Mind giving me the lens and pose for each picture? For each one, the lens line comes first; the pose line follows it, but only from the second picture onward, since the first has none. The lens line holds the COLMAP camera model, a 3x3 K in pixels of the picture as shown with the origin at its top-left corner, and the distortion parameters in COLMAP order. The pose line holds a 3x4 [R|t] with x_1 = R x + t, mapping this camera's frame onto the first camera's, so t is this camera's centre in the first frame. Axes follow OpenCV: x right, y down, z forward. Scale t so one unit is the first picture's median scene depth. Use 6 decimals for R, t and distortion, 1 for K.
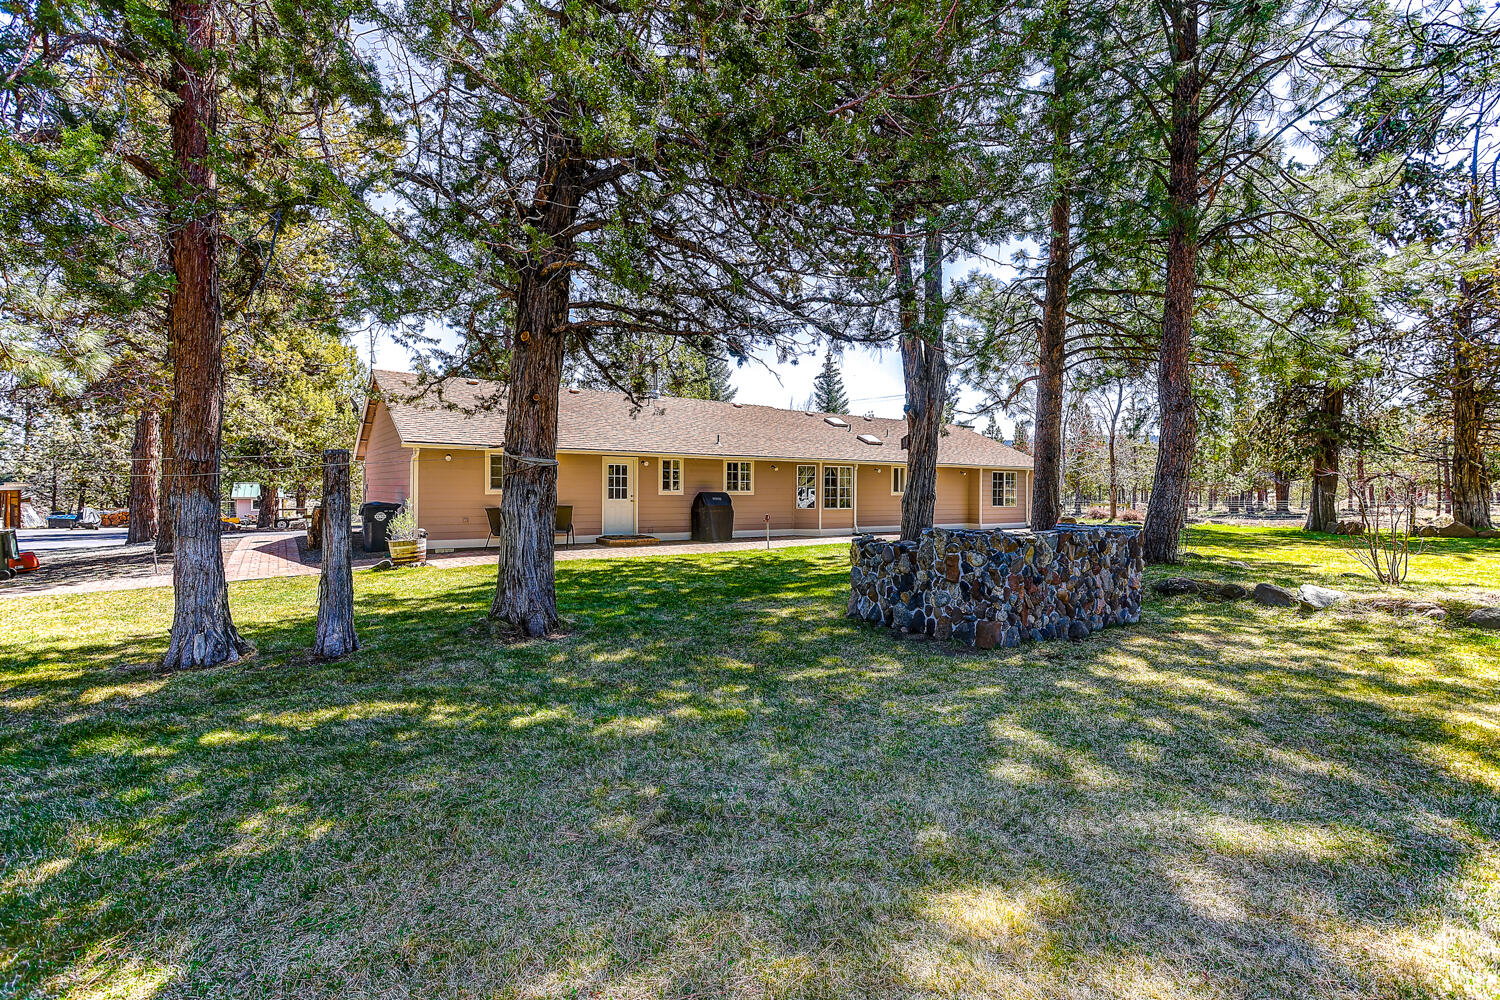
lens RADIAL K [[730.7, 0, 749.1], [0, 730.7, 507.4], [0, 0, 1]] dist [-0.002775, -0.000294]
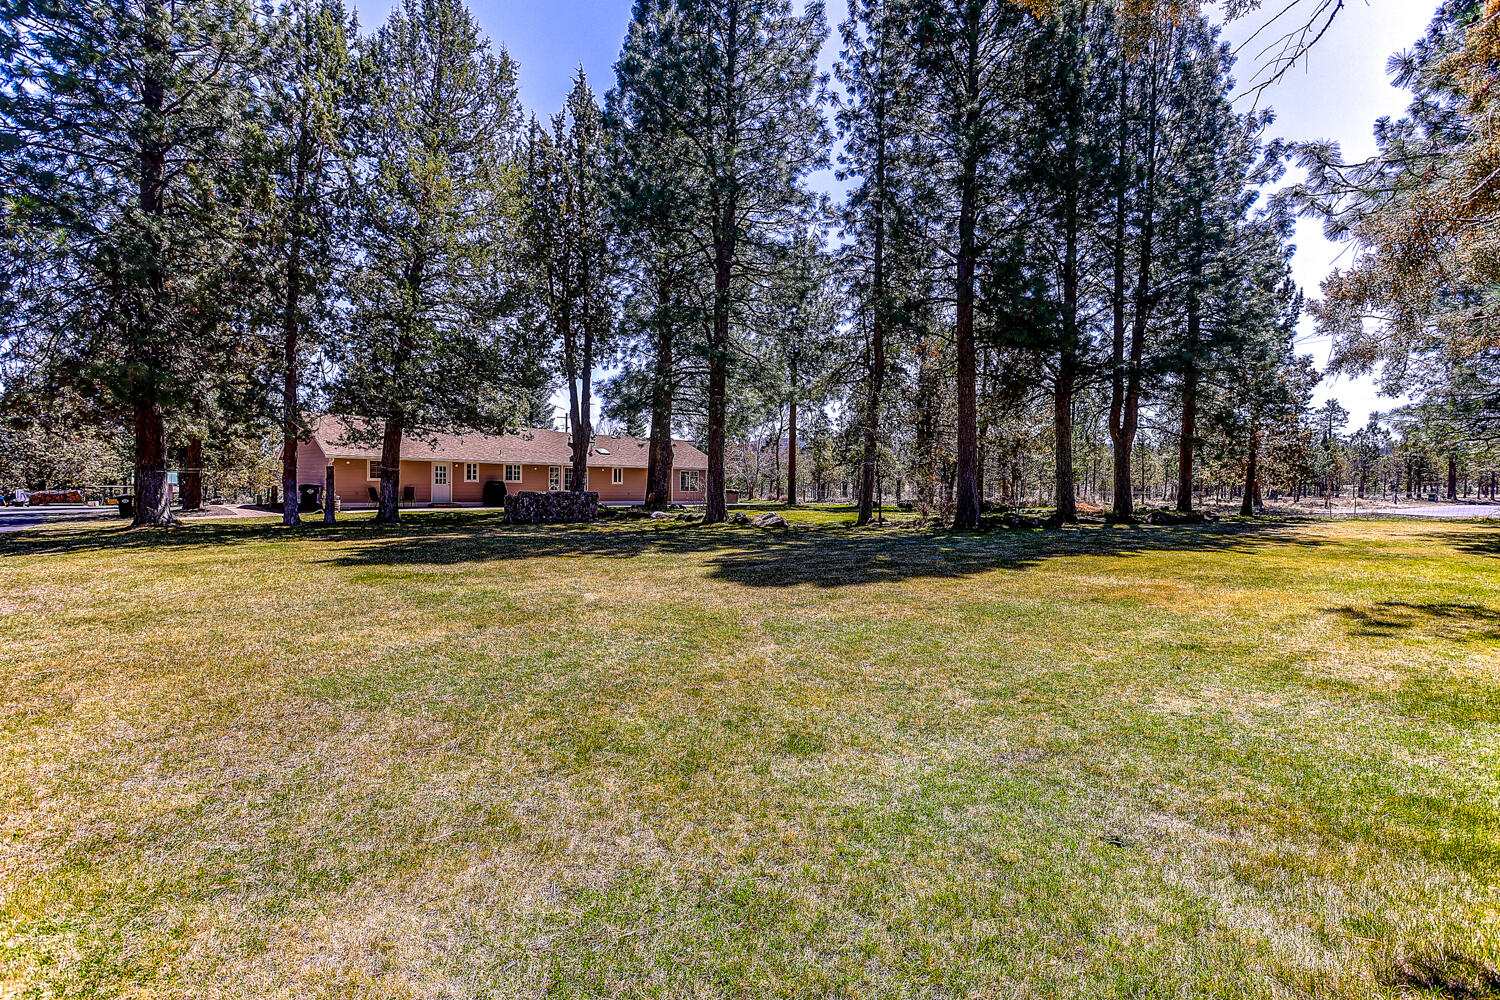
lens RADIAL K [[717.4, 0, 756.0], [0, 717.4, 491.1], [0, 0, 1]] dist [0.001150, 0.000311]
pose [[0.984992, 0.006591, 0.172476, 0.296605], [-0.004742, 0.999927, -0.011134, 0.022647], [-0.172537, 0.010149, 0.984951, -0.947051]]
